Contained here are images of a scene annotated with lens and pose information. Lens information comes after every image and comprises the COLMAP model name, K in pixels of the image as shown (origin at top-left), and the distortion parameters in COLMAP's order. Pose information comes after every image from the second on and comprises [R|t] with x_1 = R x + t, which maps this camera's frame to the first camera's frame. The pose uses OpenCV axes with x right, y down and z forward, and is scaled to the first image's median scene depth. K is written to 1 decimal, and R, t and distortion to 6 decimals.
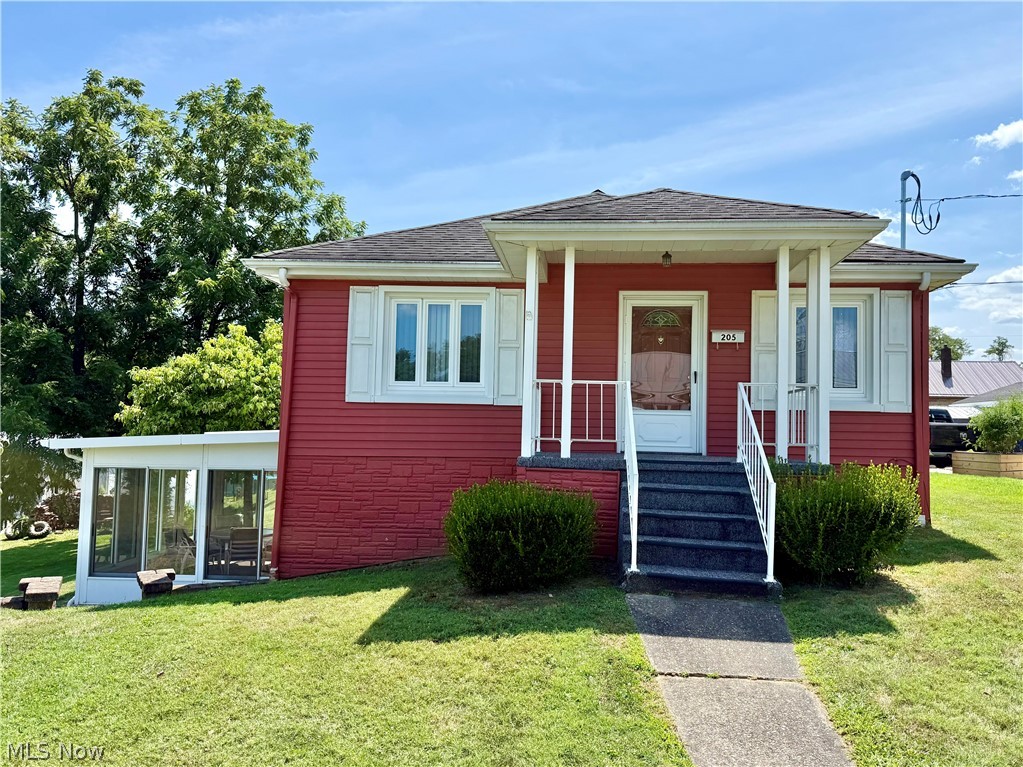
lens RADIAL K [[738.9, 0, 509.4], [0, 738.9, 393.3], [0, 0, 1]] dist [0.023419, -0.001882]
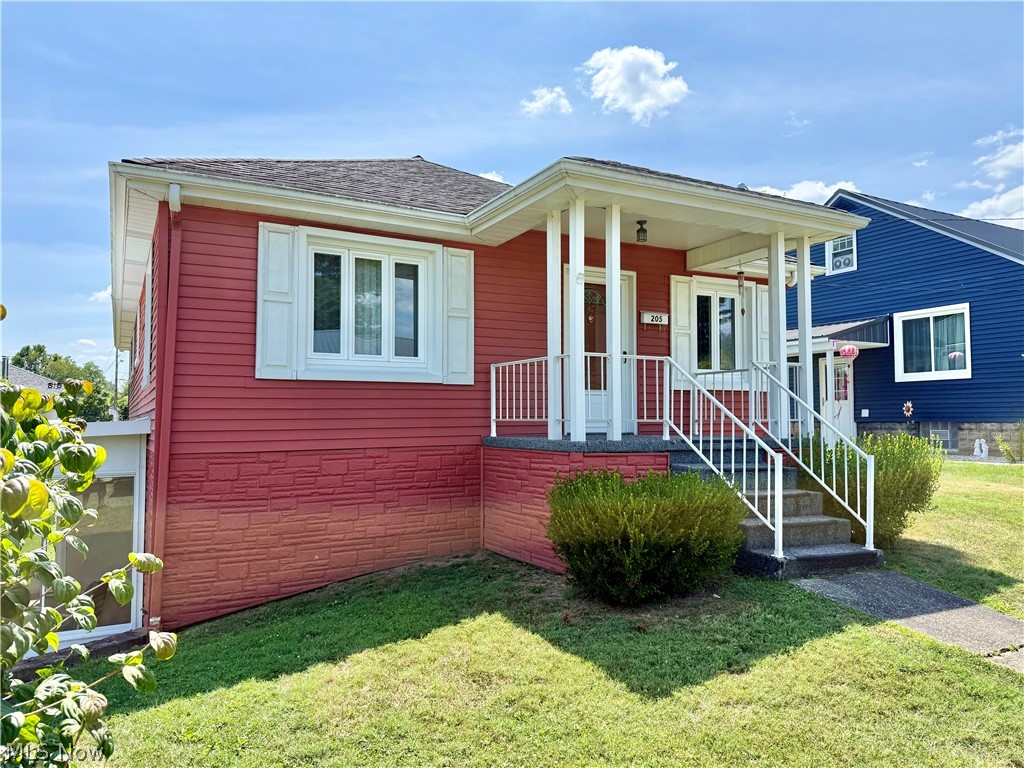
lens RADIAL K [[719.1, 0, 512.0], [0, 719.1, 384.0], [0, 0, 1]] dist [0.004072, -0.002319]
pose [[0.845718, 0.006287, 0.533593, -0.389857], [-0.009620, 0.999948, 0.003467, 0.012516], [-0.533544, -0.008065, 0.845734, 0.257921]]
